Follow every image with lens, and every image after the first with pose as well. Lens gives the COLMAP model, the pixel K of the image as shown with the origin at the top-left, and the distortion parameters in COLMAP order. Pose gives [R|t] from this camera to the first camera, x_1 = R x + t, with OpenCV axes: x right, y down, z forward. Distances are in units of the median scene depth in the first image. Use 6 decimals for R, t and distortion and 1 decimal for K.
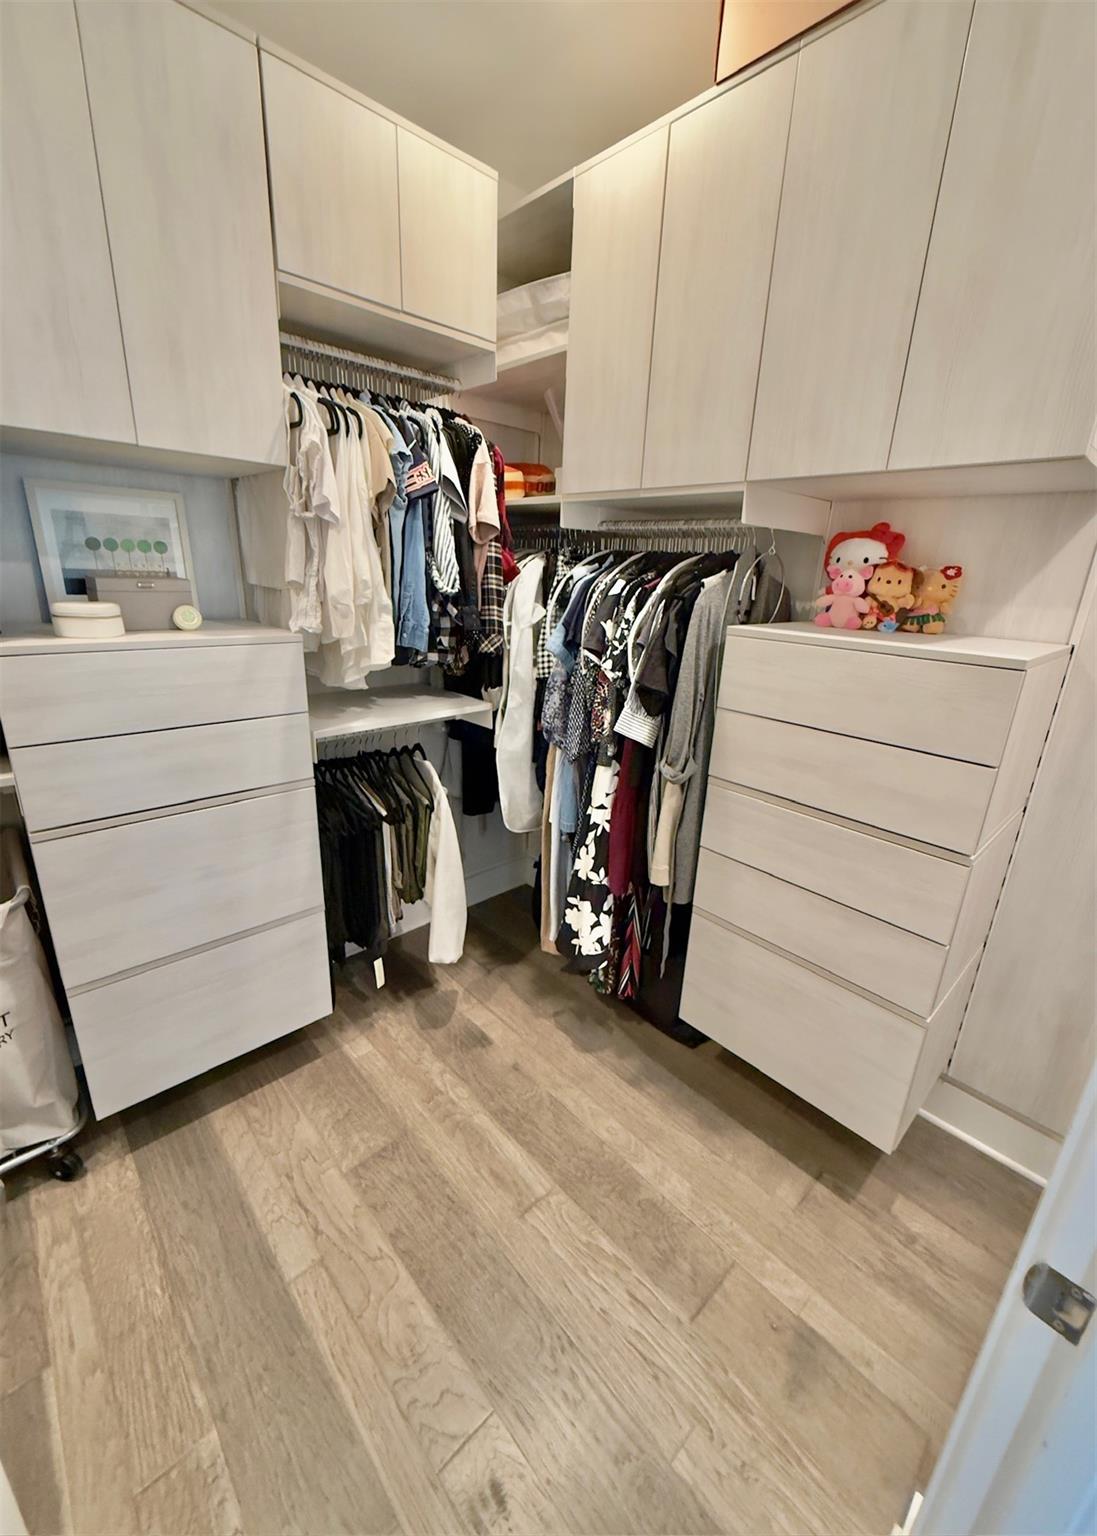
lens RADIAL K [[620.3, 0, 548.5], [0, 620.3, 768.0], [0, 0, 1]] dist [0.000617, 0.000044]
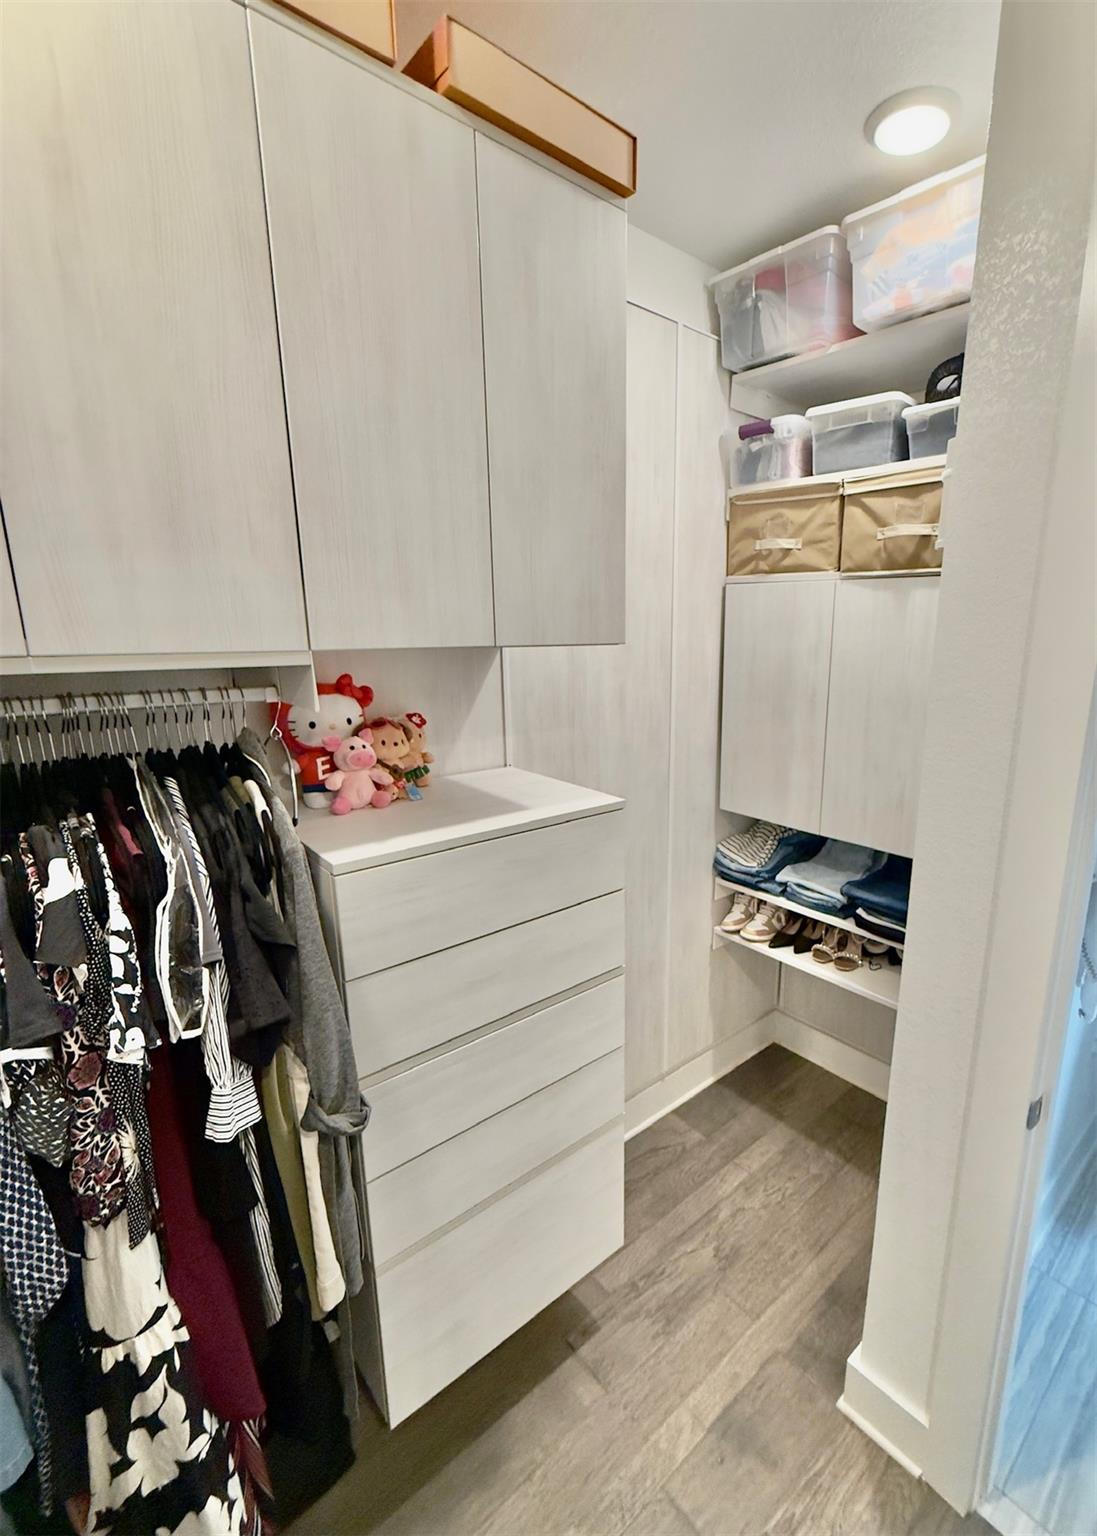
lens RADIAL K [[688.9, 0, 651.0], [0, 688.9, 787.4], [0, 0, 1]] dist [0.000423, 0.000036]
pose [[-0.018831, -0.271630, 0.962218, -0.343701], [0.299232, 0.916745, 0.264649, -0.361459], [-0.953994, 0.292910, 0.064017, 0.583480]]
